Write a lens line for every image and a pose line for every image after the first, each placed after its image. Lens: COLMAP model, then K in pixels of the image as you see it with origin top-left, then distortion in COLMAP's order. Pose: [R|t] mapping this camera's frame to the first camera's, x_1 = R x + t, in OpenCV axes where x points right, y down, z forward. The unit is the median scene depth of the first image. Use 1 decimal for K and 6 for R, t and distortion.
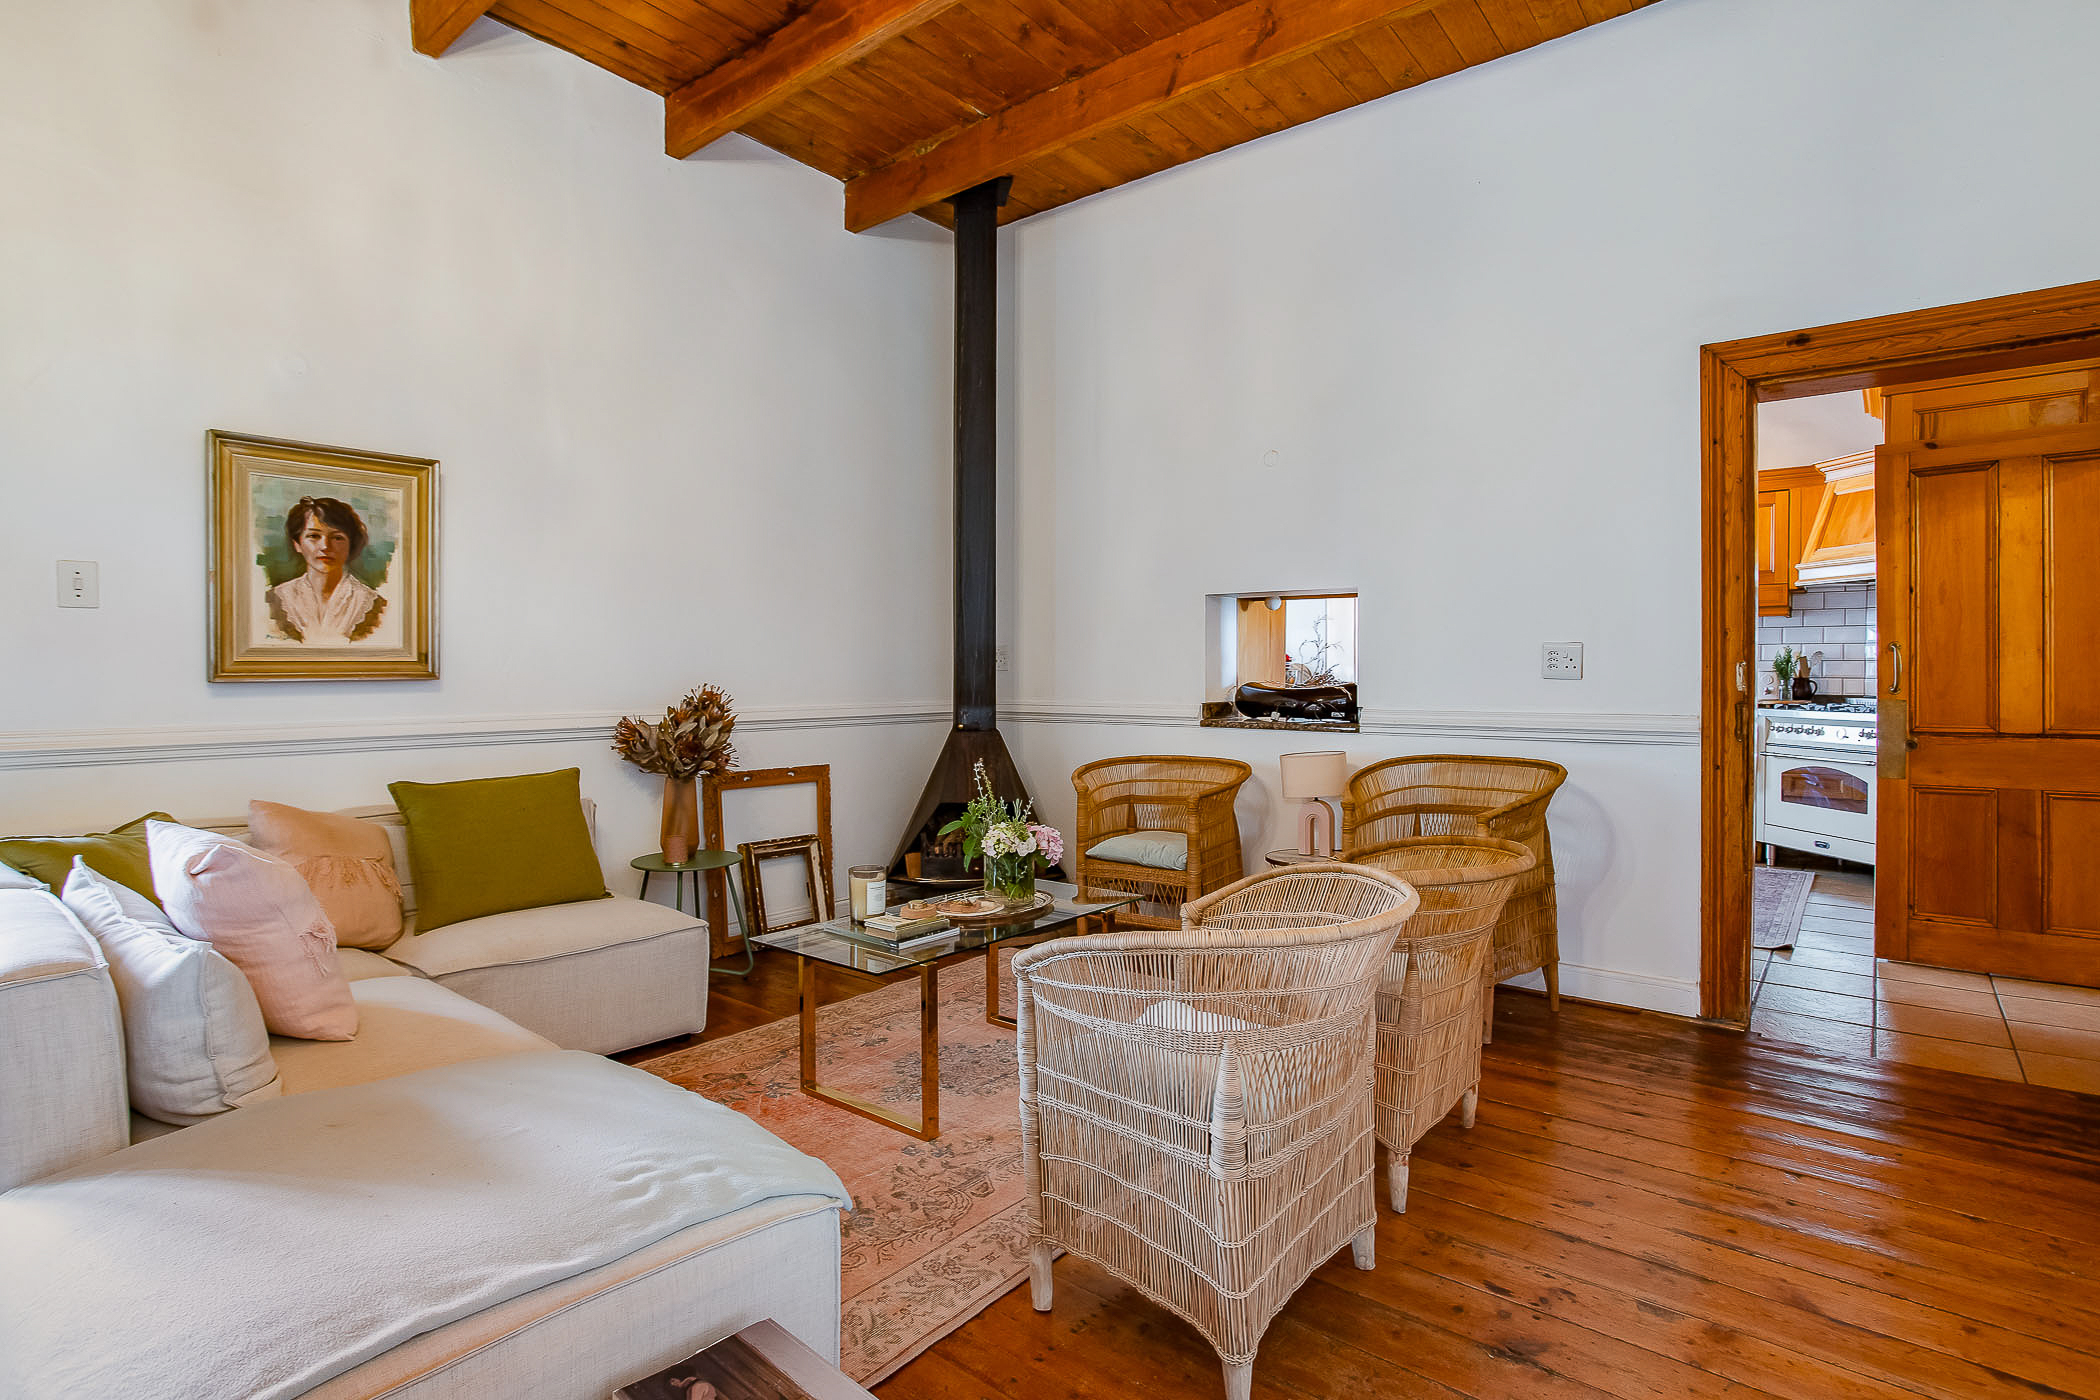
lens RADIAL K [[1089.3, 0, 1051.9], [0, 1089.3, 683.8], [0, 0, 1]] dist [-0.033703, 0.011328]
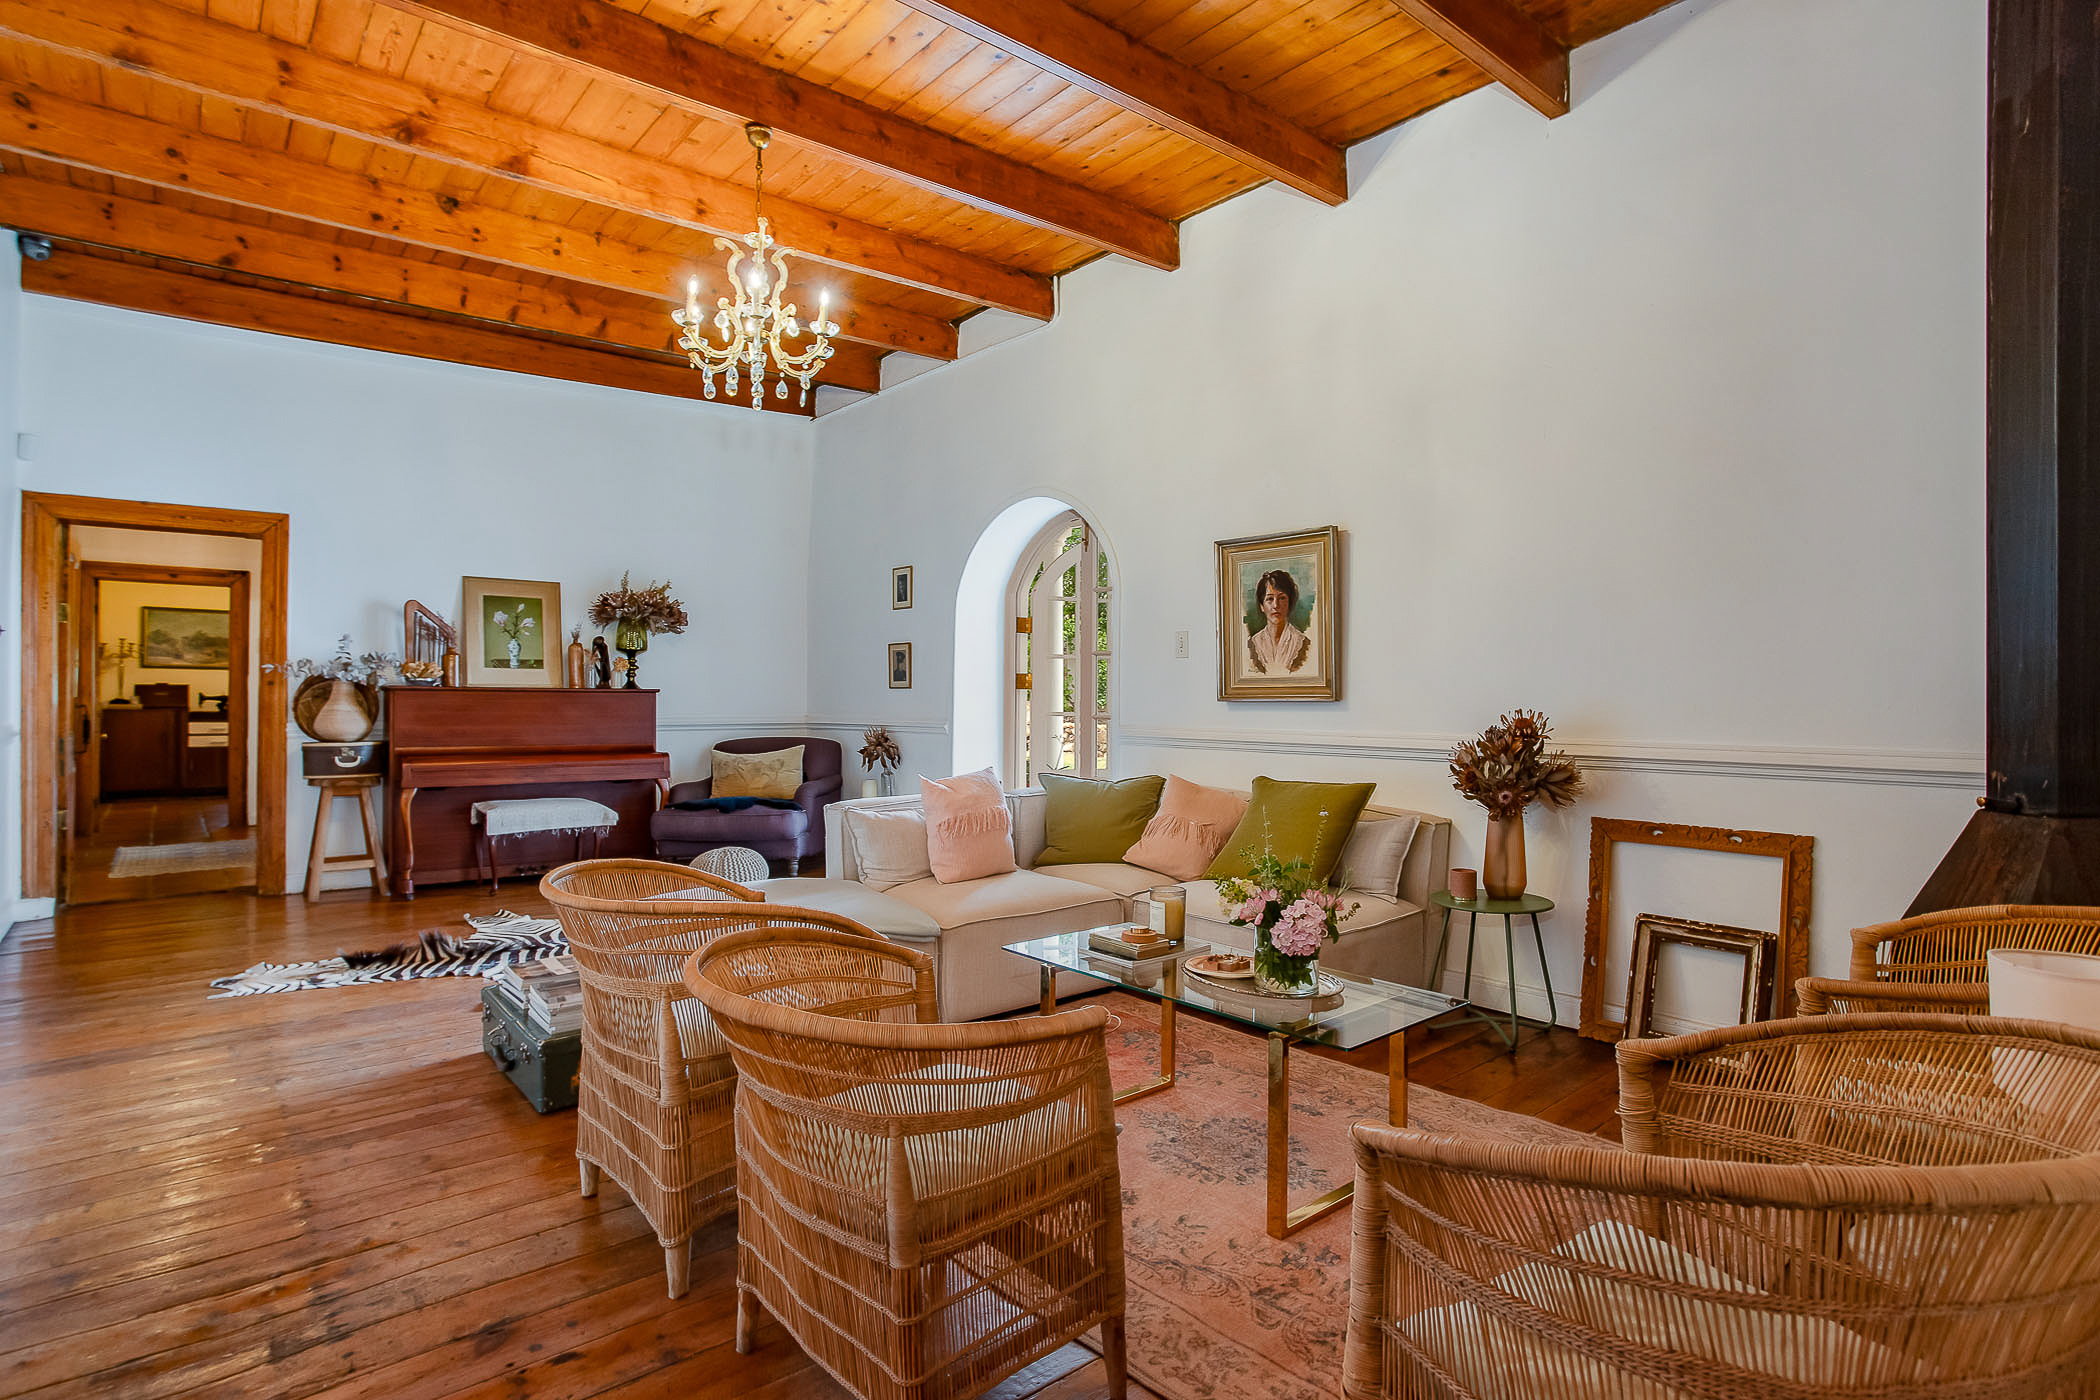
lens RADIAL K [[1089.3, 0, 1052.3], [0, 1089.3, 695.0], [0, 0, 1]] dist [-0.033703, 0.011328]
pose [[-0.192154, 0.003901, -0.981357, 0.761444], [-0.013844, 0.999882, 0.006686, -0.015848], [0.981267, 0.014870, -0.192077, 0.970275]]
